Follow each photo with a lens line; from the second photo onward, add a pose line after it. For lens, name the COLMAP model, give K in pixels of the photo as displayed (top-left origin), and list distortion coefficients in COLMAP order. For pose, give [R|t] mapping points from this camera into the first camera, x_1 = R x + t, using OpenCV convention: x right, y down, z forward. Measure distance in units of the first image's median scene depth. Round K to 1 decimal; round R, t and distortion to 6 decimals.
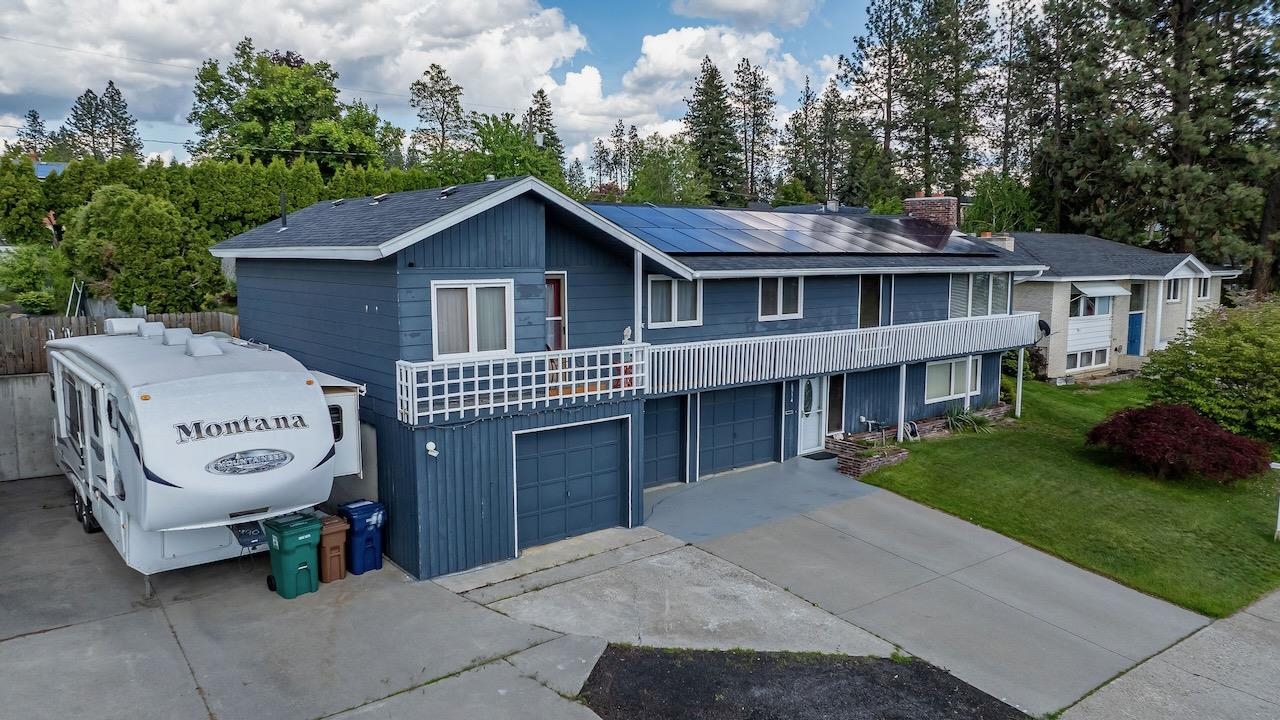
lens RADIAL K [[897.9, 0, 640.0], [0, 897.9, 360.0], [0, 0, 1]] dist [-0.012614, -0.000024]
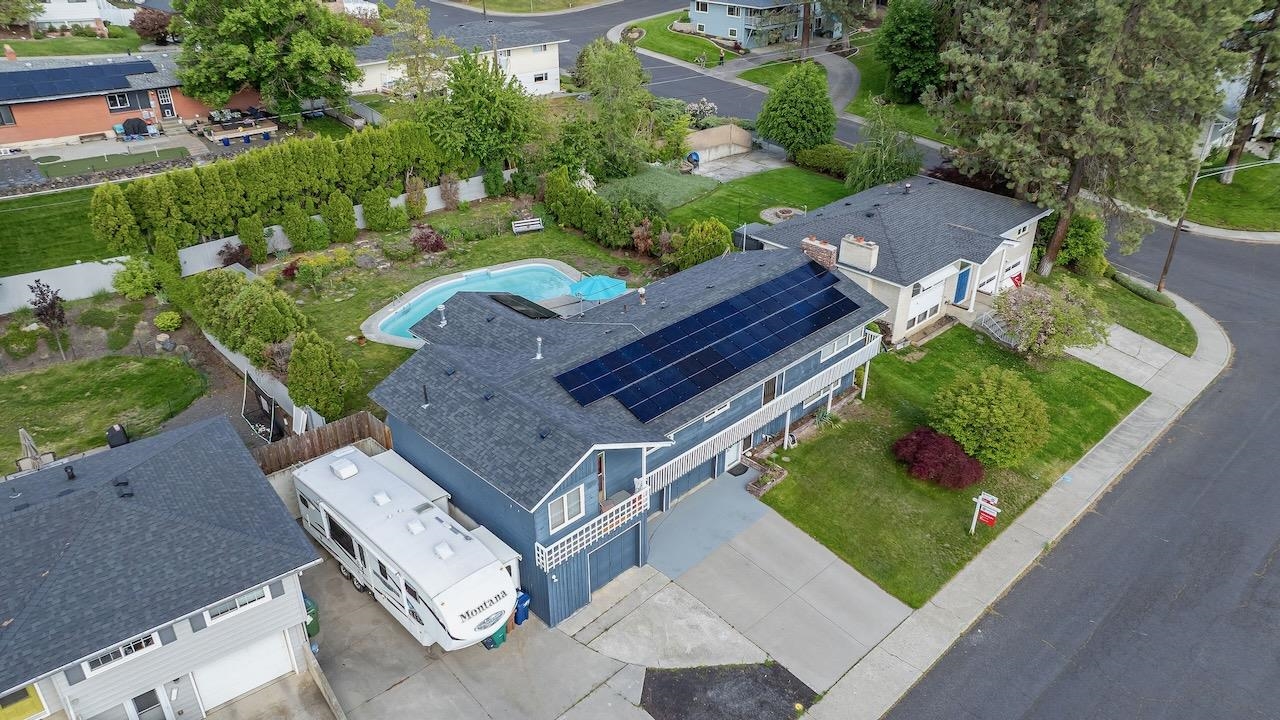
lens RADIAL K [[897.9, 0, 640.0], [0, 897.9, 360.0], [0, 0, 1]] dist [-0.012614, -0.000024]
pose [[0.995578, -0.047168, 0.081239, -0.175366], [0.013469, 0.927541, 0.373479, -1.126863], [-0.092969, -0.370733, 0.924075, -0.747727]]
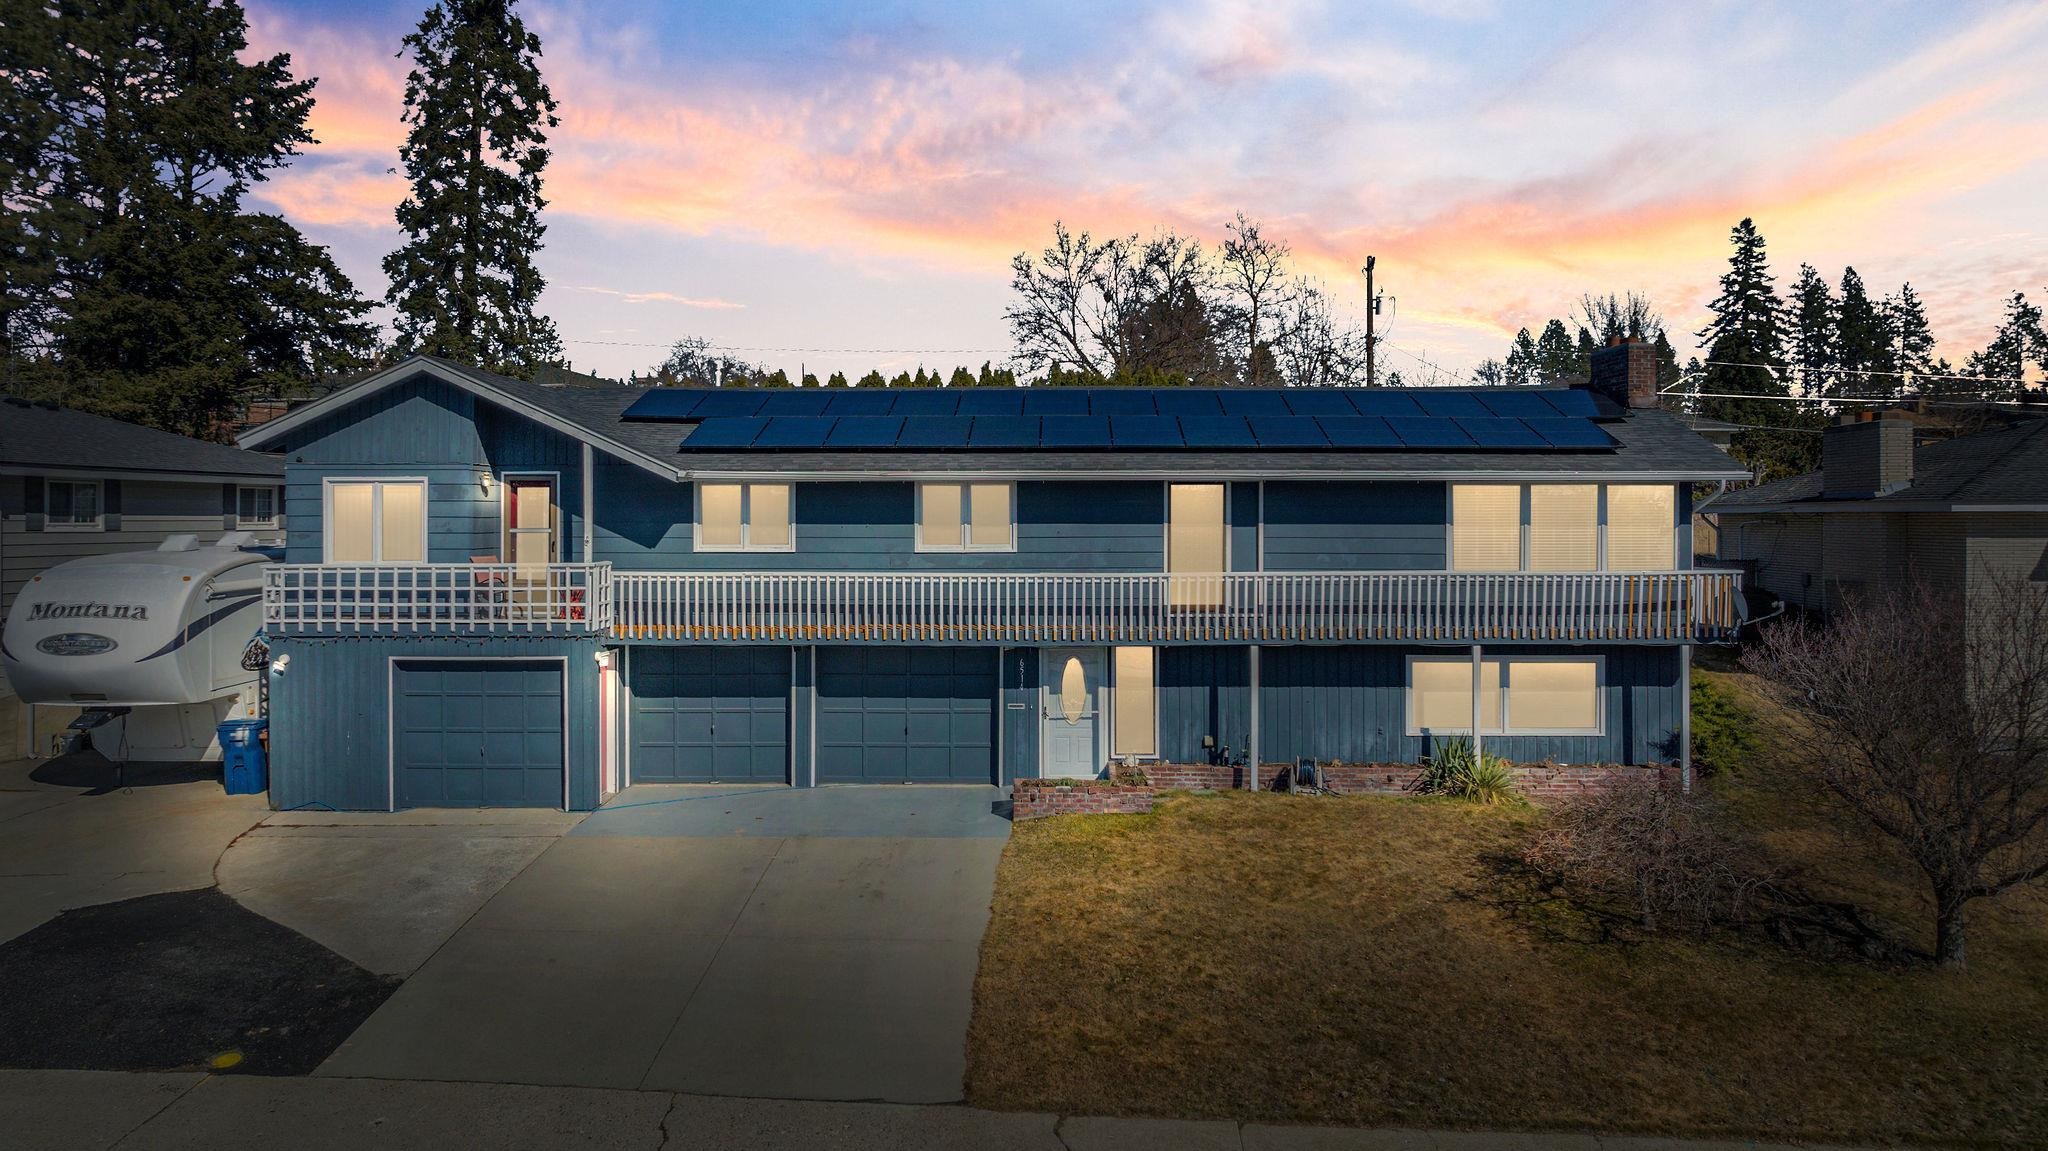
lens RADIAL K [[1495.2, 0, 1024.0], [0, 1495.2, 575.5], [0, 0, 1]] dist [-0.039245, -0.001778]
pose [[0.756079, 0.021552, -0.654125, 1.223039], [-0.078354, 0.995250, -0.057775, 0.042641], [0.649773, 0.094936, 0.754177, 0.372831]]
